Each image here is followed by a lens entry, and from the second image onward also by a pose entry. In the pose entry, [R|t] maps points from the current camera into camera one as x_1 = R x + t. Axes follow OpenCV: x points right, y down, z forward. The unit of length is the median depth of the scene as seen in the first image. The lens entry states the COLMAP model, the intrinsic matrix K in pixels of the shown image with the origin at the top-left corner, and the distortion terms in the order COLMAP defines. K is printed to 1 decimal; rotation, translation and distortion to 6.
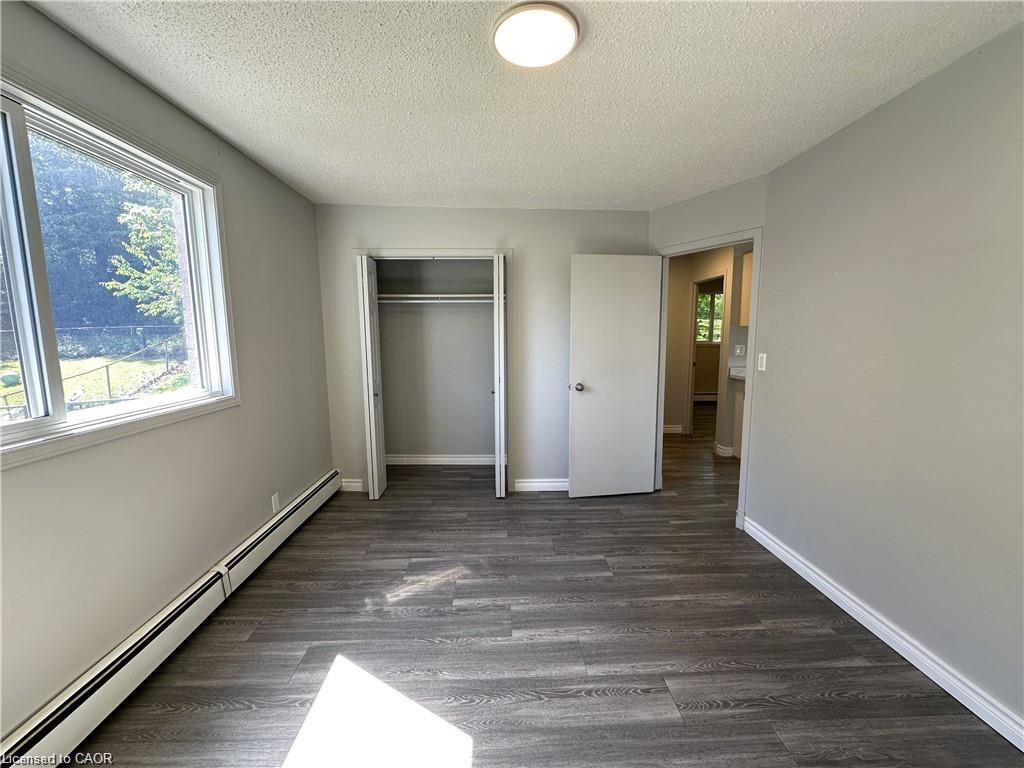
lens RADIAL K [[406.3, 0, 514.5], [0, 406.3, 384.7], [0, 0, 1]] dist [0.001551, 0.000144]
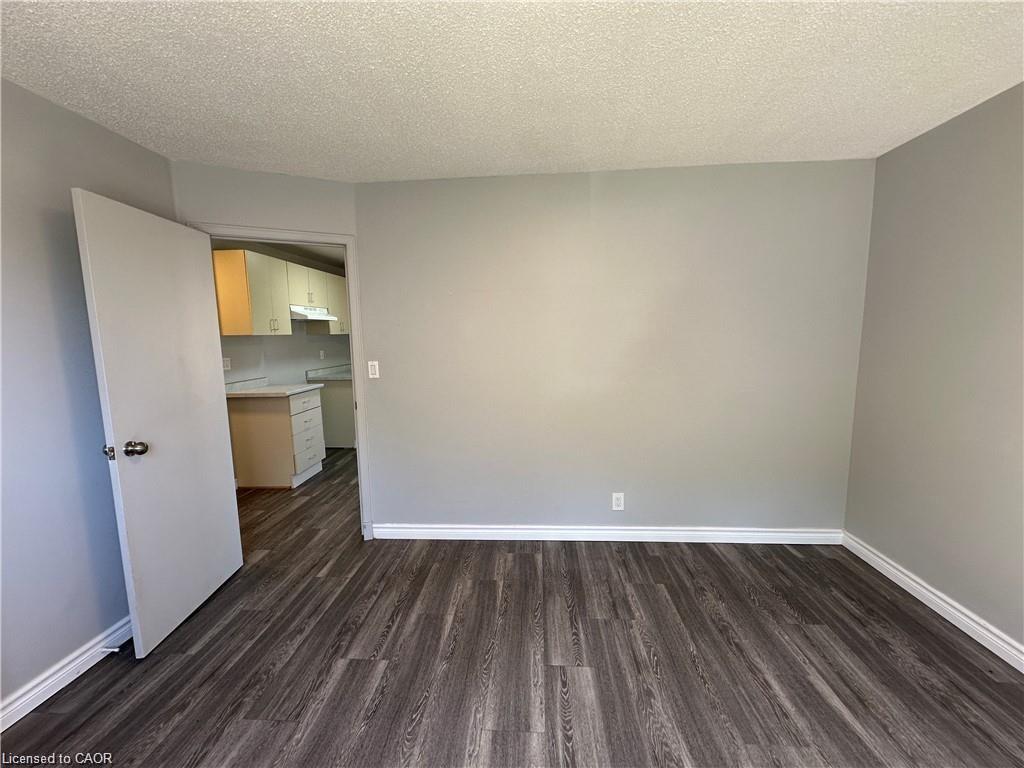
lens RADIAL K [[406.3, 0, 514.5], [0, 406.3, 384.7], [0, 0, 1]] dist [0.001551, 0.000144]
pose [[0.112723, -0.117402, 0.986666, -0.417752], [0.144857, 0.984328, 0.100575, -0.079615], [-0.983011, 0.131588, 0.127963, 0.599137]]
